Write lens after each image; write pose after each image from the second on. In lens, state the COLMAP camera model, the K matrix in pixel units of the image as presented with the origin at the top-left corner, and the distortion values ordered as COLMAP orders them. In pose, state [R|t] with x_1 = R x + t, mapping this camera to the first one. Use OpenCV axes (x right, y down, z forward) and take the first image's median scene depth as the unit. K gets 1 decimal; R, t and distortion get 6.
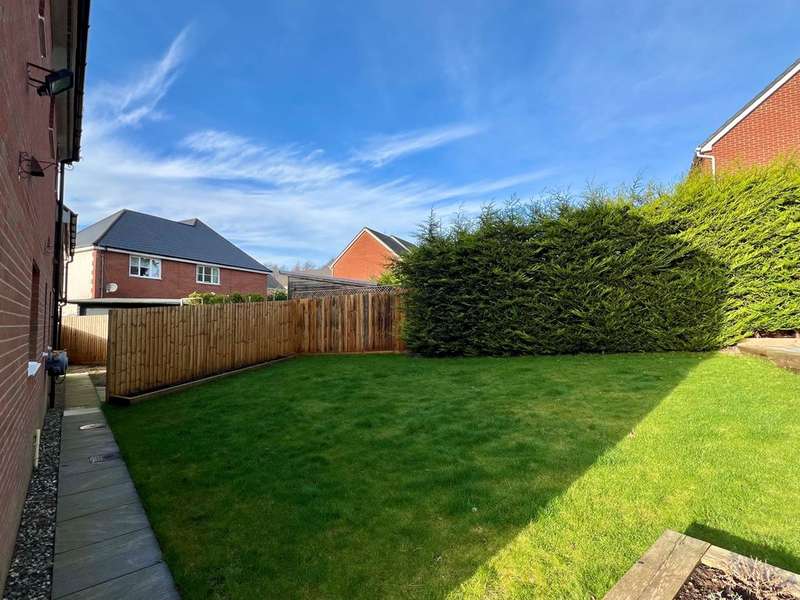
lens RADIAL K [[392.8, 0, 395.6], [0, 392.8, 297.3], [0, 0, 1]] dist [-0.001264, 0.000330]
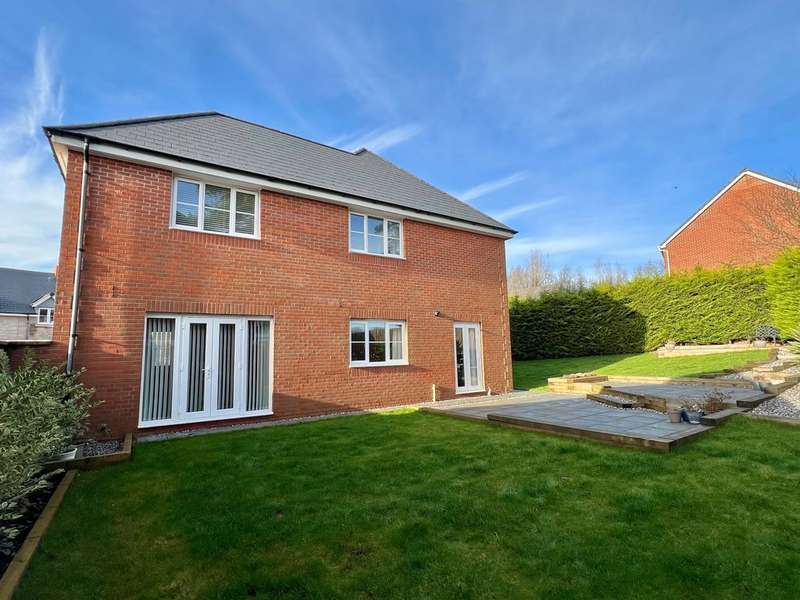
lens RADIAL K [[392.8, 0, 398.6], [0, 392.8, 301.8], [0, 0, 1]] dist [-0.001264, 0.000330]
pose [[0.995868, -0.032827, -0.084675, -0.384935], [0.027950, 0.997916, -0.058152, -0.059379], [0.086407, 0.055545, 0.994710, -1.221050]]
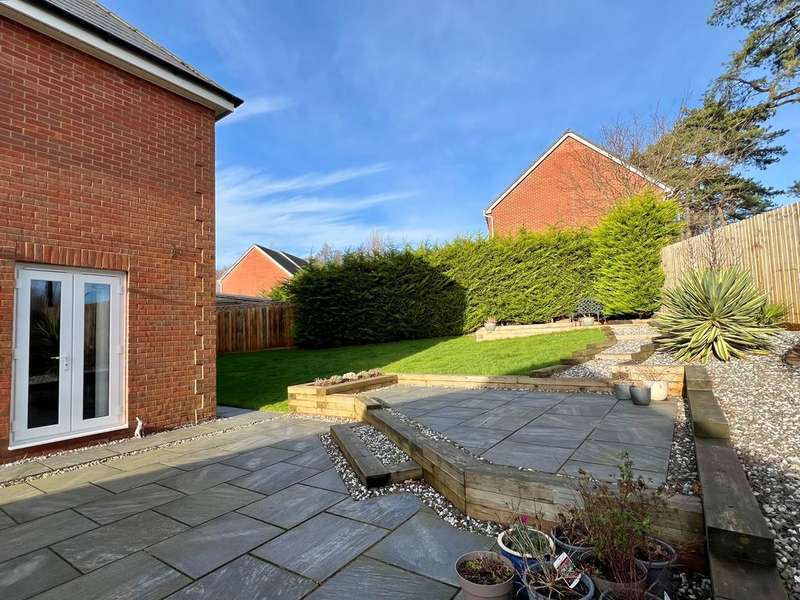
lens RADIAL K [[392.8, 0, 399.1], [0, 392.8, 300.7], [0, 0, 1]] dist [-0.001264, 0.000330]
pose [[0.959890, -0.014123, 0.280022, -0.007874], [0.019375, 0.999684, -0.015996, -0.000714], [-0.279708, 0.020780, 0.959860, -0.566696]]
